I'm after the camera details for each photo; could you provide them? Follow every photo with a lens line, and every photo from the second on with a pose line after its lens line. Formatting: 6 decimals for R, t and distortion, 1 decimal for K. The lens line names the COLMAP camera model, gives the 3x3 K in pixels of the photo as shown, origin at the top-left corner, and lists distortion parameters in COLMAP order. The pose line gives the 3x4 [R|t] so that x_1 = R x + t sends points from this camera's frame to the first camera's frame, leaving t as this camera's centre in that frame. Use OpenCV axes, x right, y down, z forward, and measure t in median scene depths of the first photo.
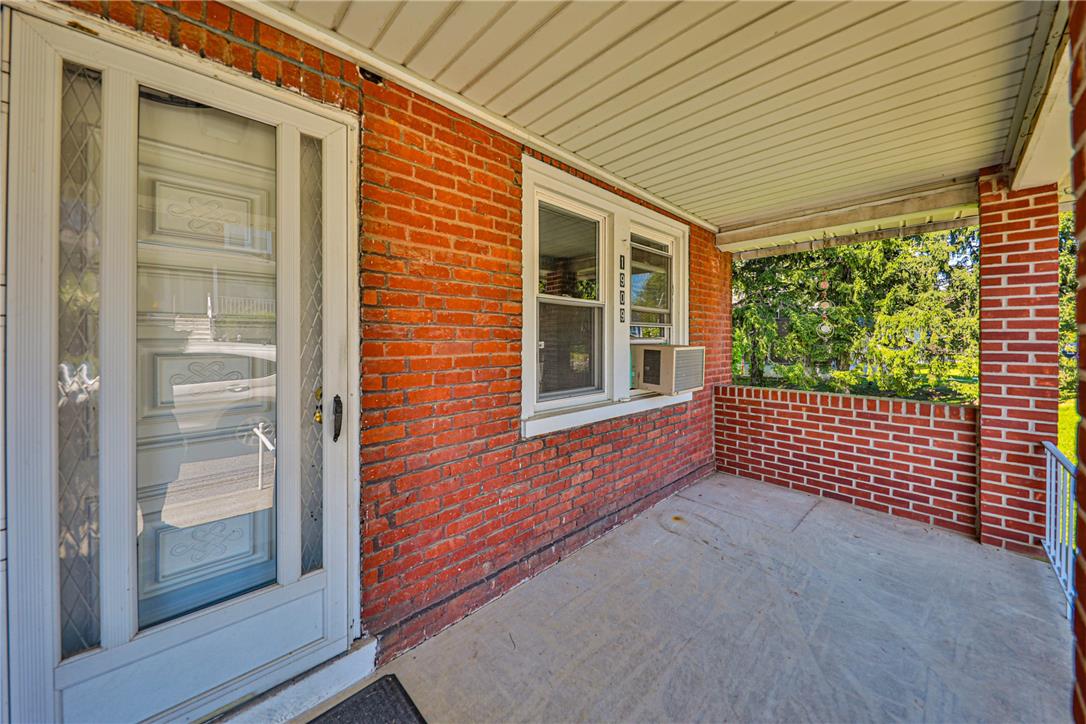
lens RADIAL K [[393.4, 0, 565.0], [0, 393.4, 342.4], [0, 0, 1]] dist [0.010659, -0.000874]
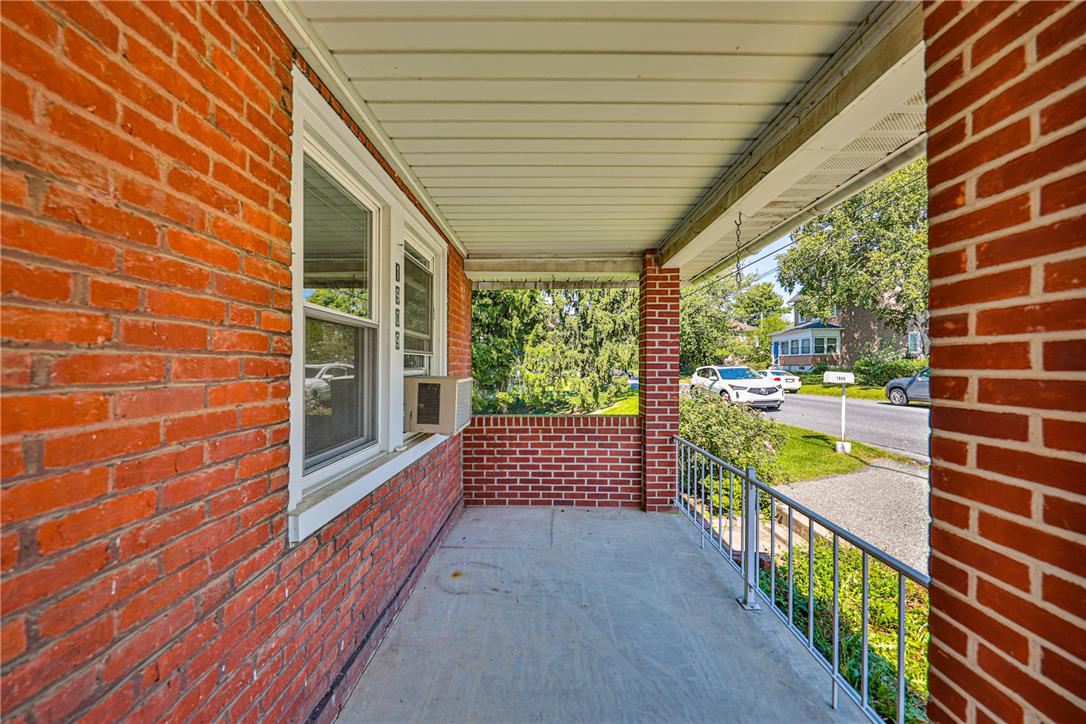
lens RADIAL K [[391.6, 0, 545.1], [0, 391.6, 364.6], [0, 0, 1]] dist [0.001314, -0.002920]
pose [[0.714196, 0.000334, 0.699946, -0.203657], [0.005506, 0.999966, -0.006095, -0.015757], [-0.699924, 0.008207, 0.714170, 0.261480]]
